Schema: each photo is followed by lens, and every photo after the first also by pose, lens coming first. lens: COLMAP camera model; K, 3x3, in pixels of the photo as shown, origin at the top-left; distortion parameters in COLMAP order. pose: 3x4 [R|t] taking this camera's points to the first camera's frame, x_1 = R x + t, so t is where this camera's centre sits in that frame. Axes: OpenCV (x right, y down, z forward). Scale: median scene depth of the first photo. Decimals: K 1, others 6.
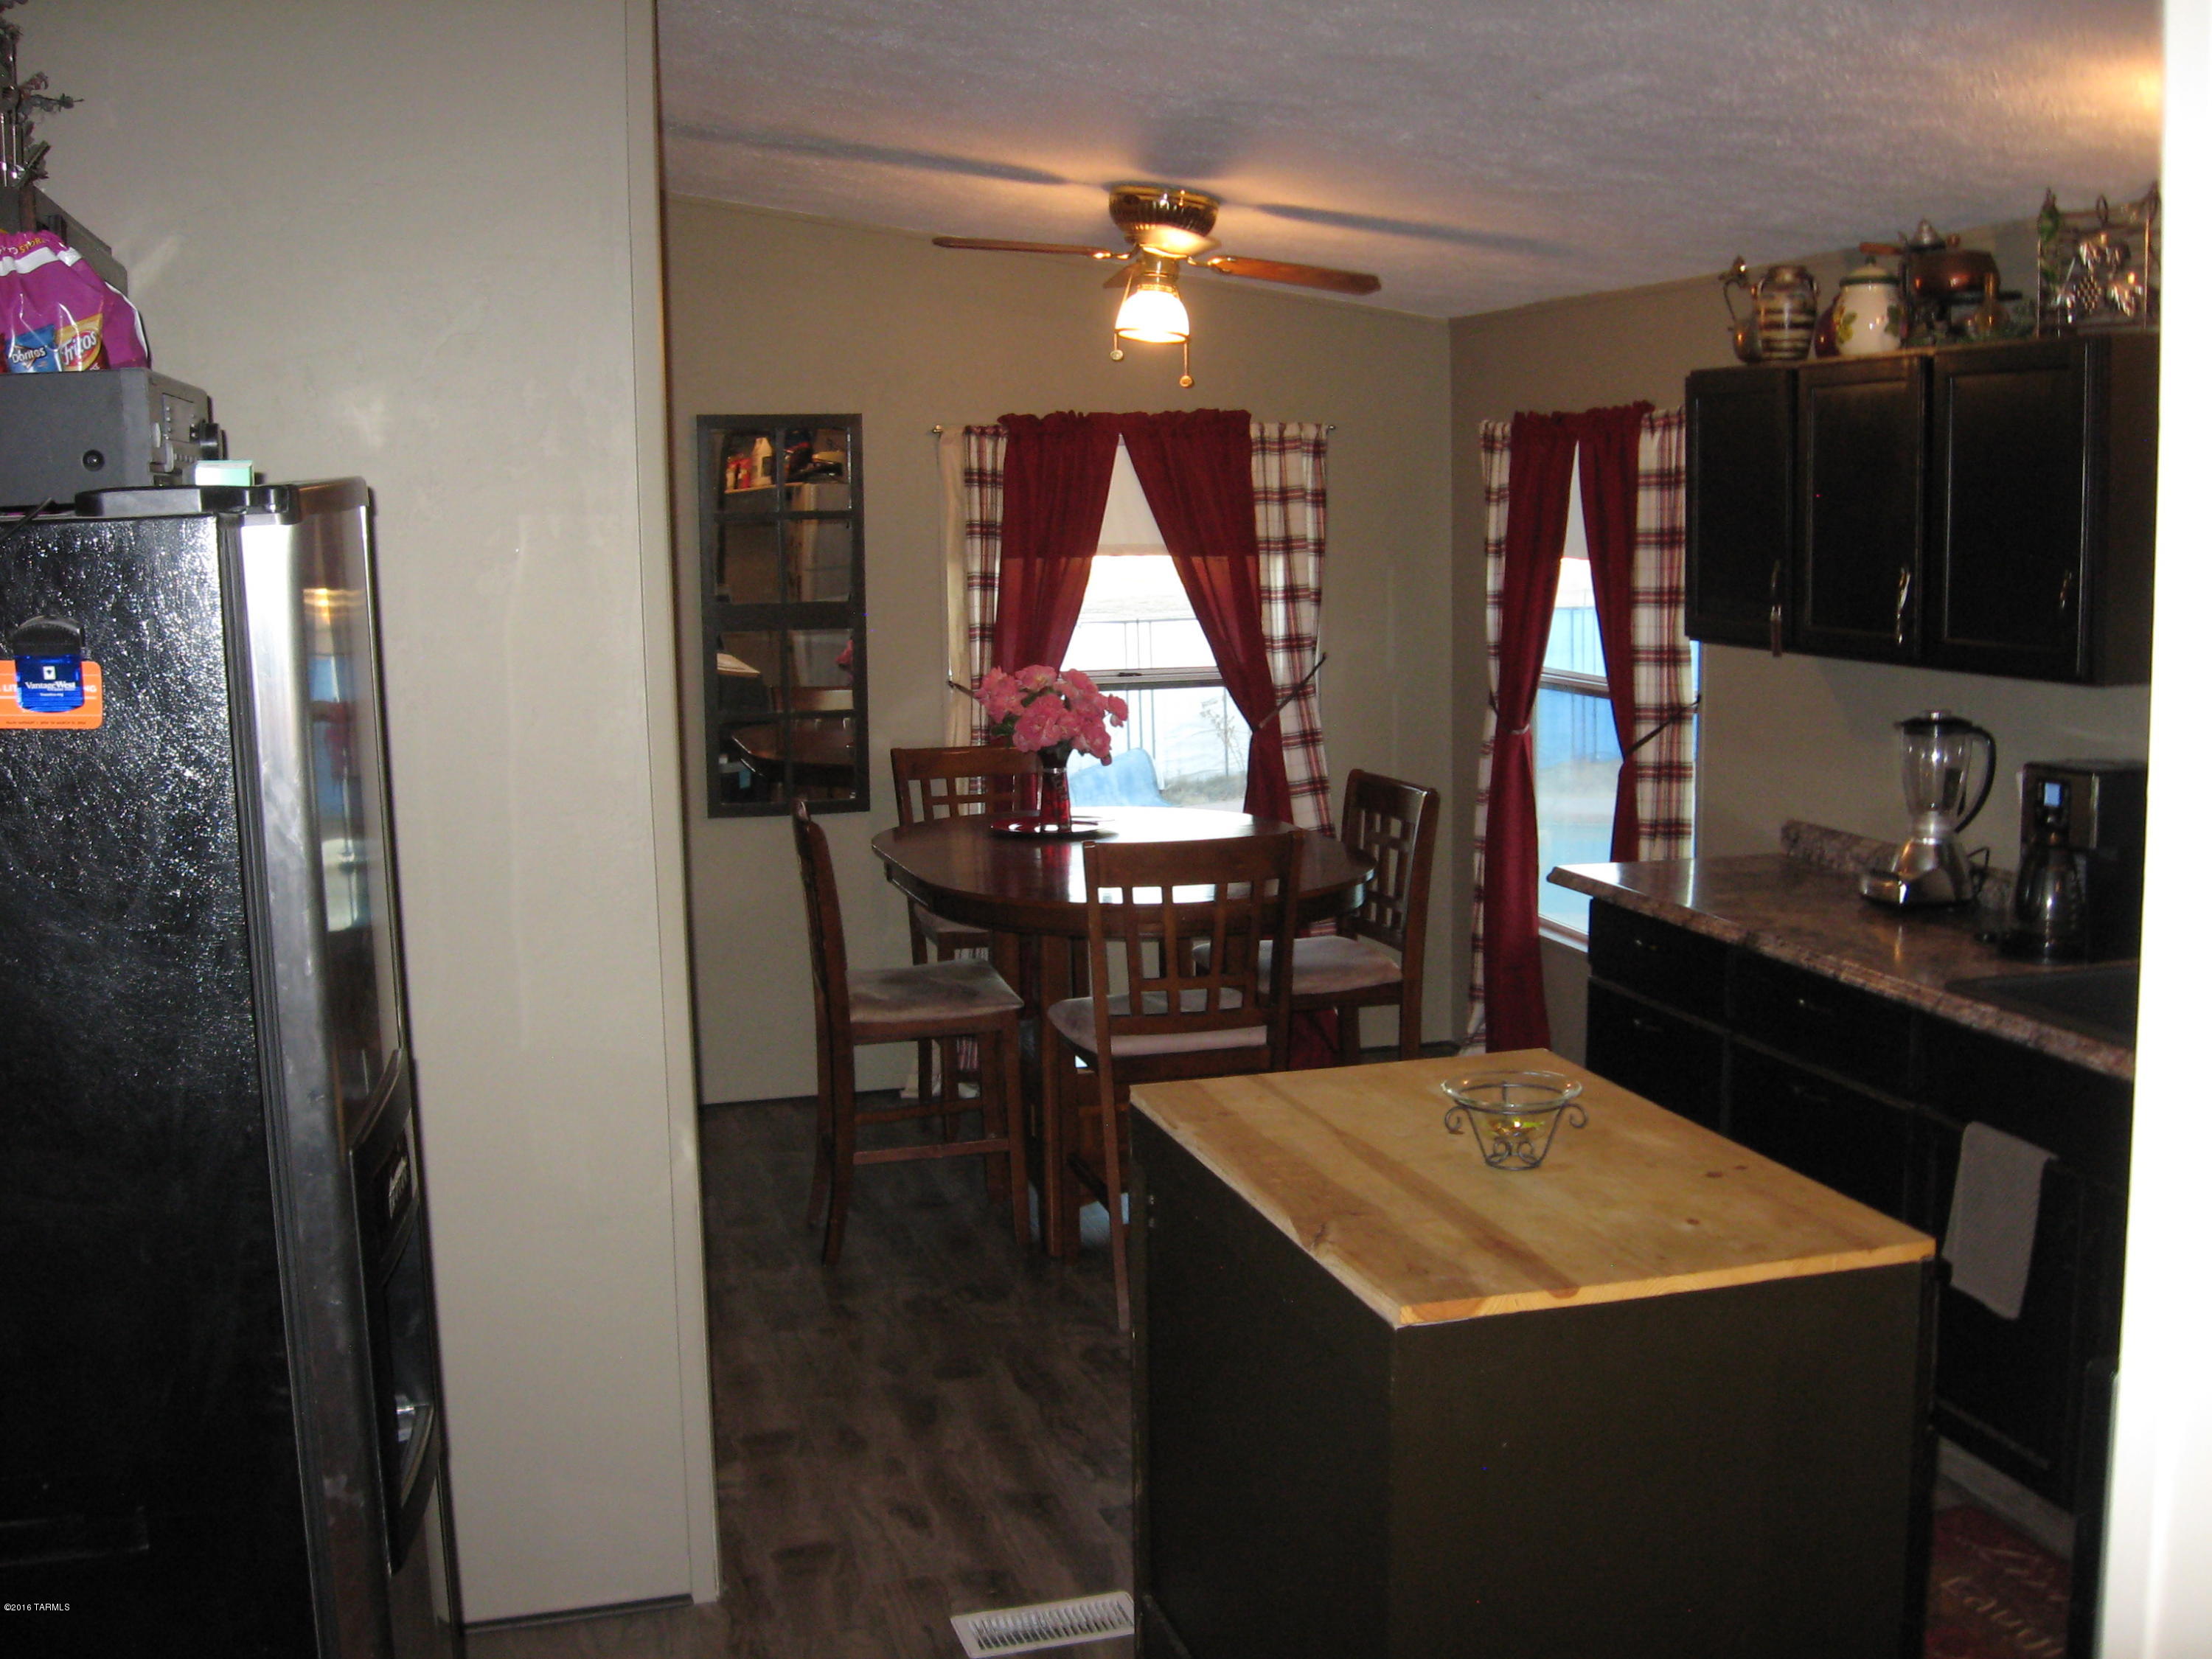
lens RADIAL K [[2296.7, 0, 1115.4], [0, 2296.7, 814.0], [0, 0, 1]] dist [-0.114231, 0.000000]
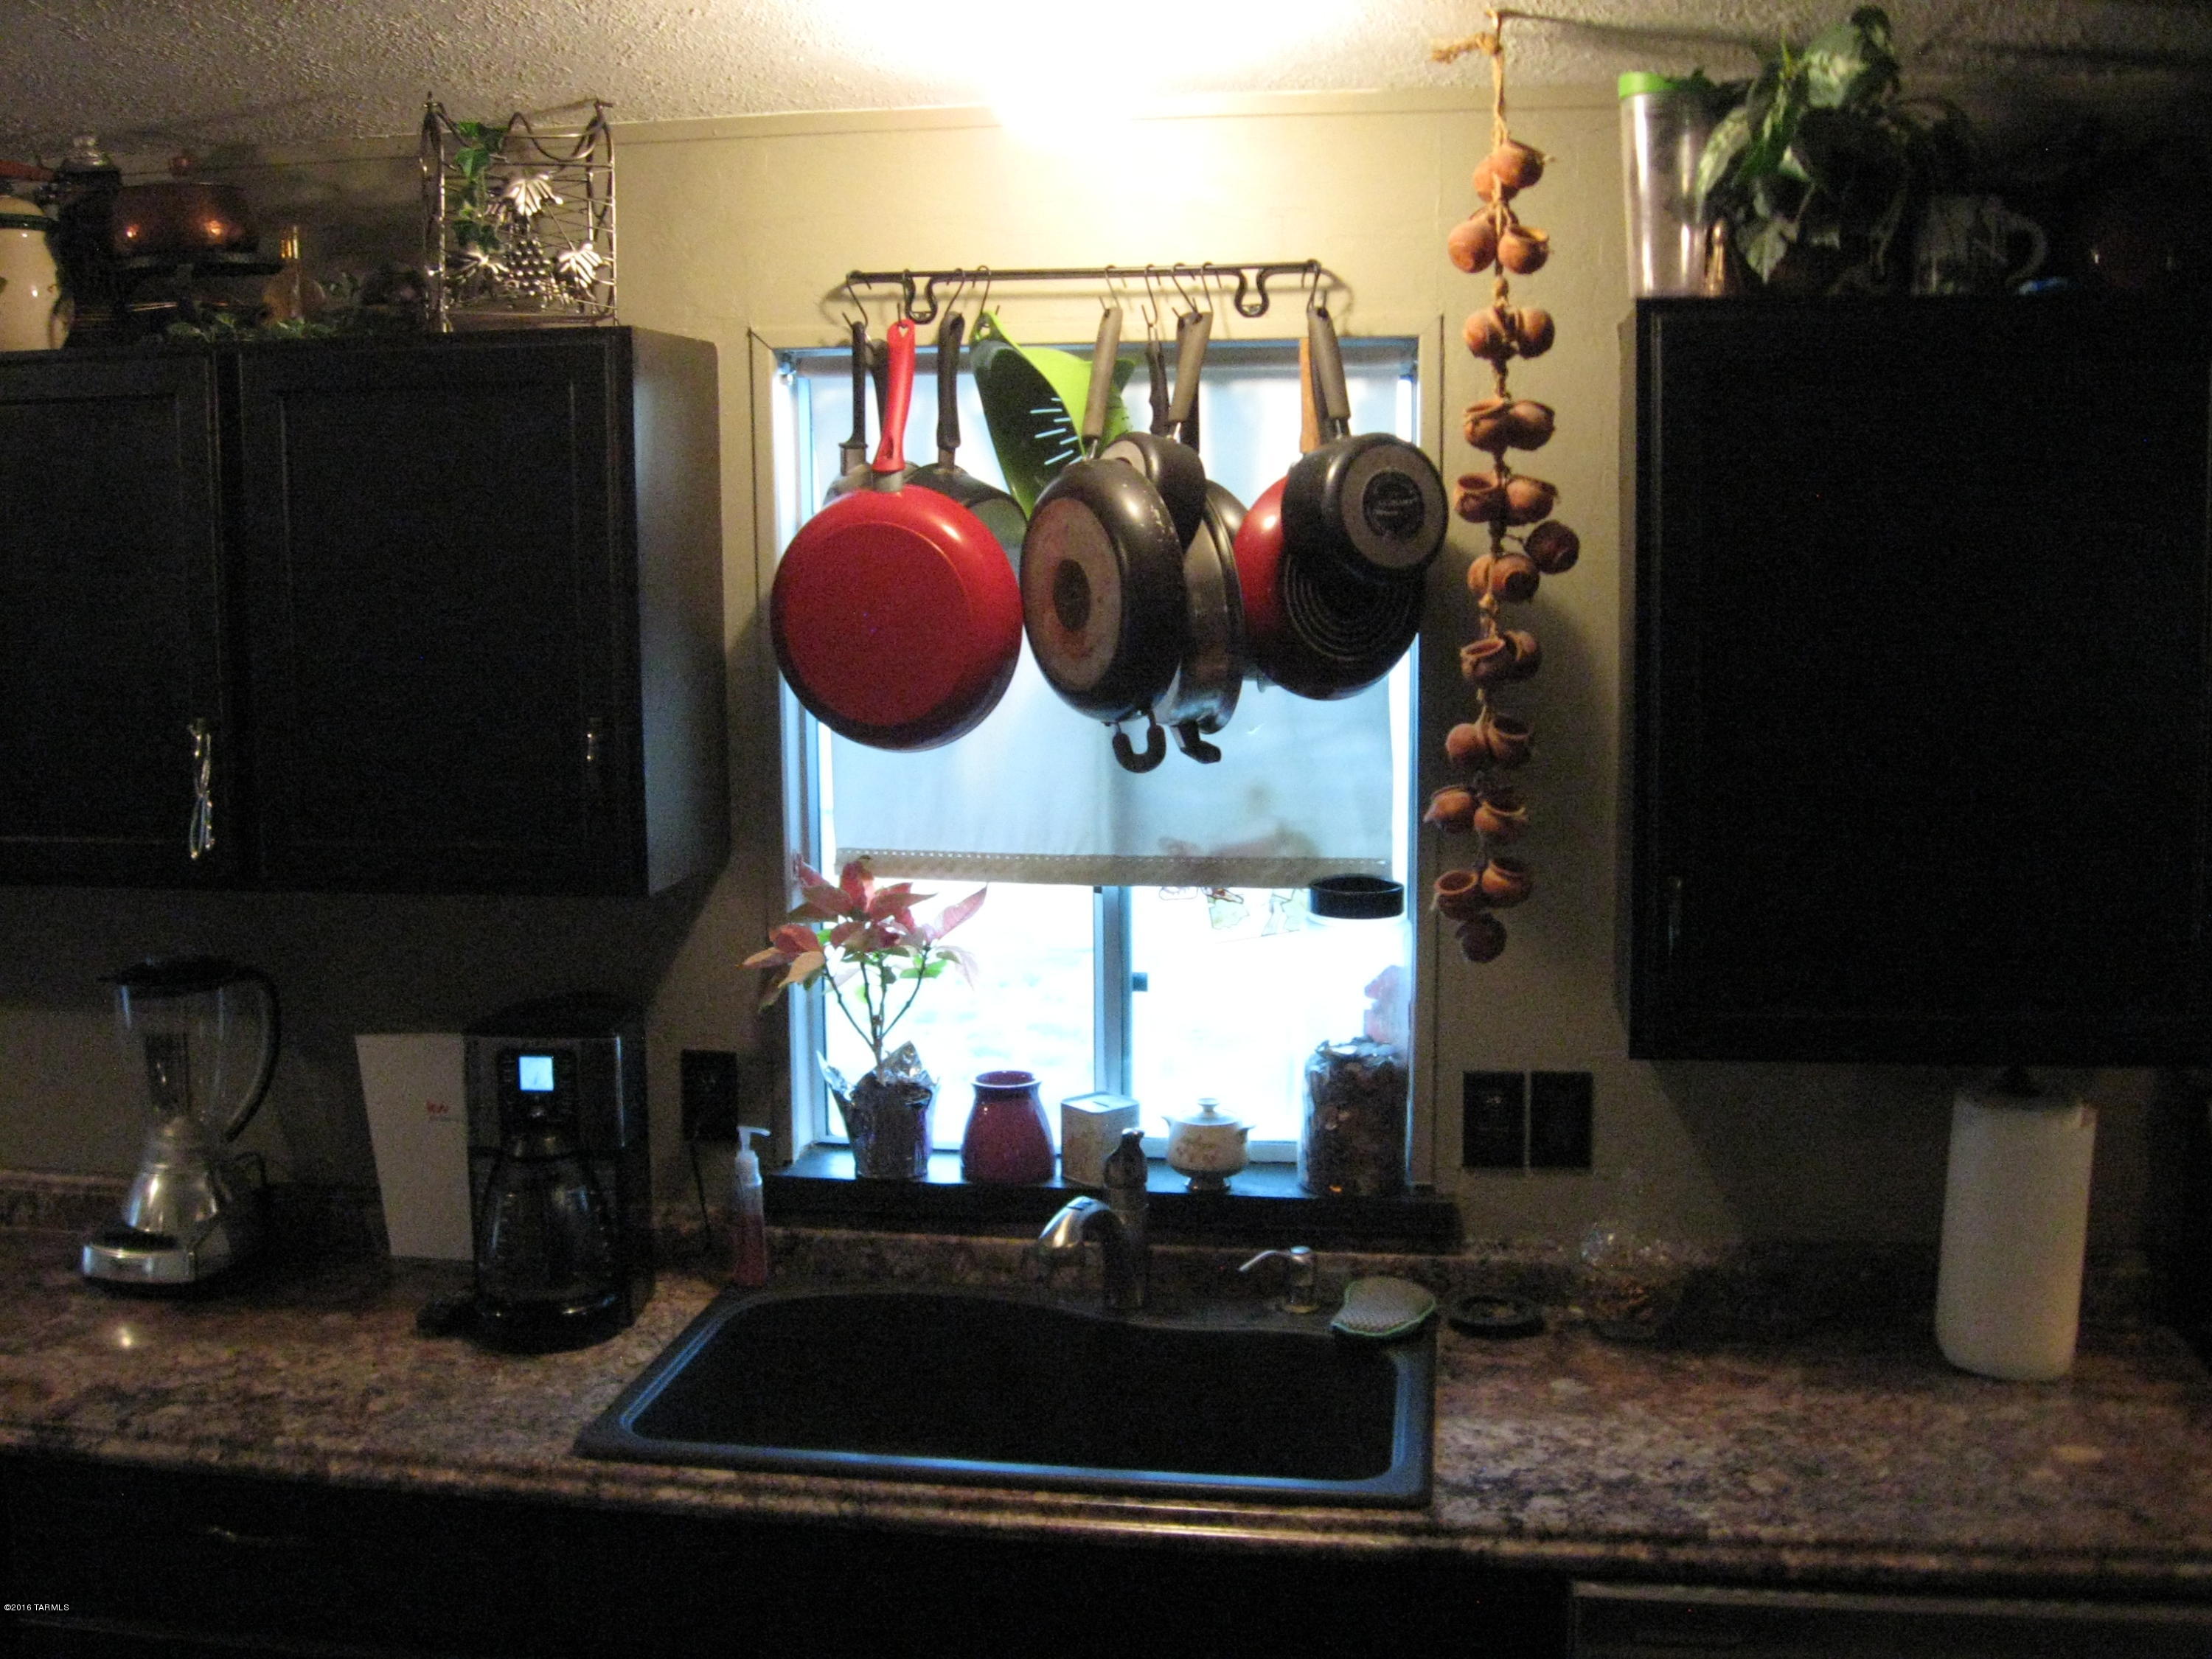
lens RADIAL K [[2296.7, 0, 1087.9], [0, 2296.7, 829.5], [0, 0, 1]] dist [-0.114231, 0.000000]
pose [[0.432750, -0.102443, 0.895675, -0.050651], [0.123827, 0.990860, 0.053502, -0.063193], [-0.892969, 0.087756, 0.441480, 0.409555]]
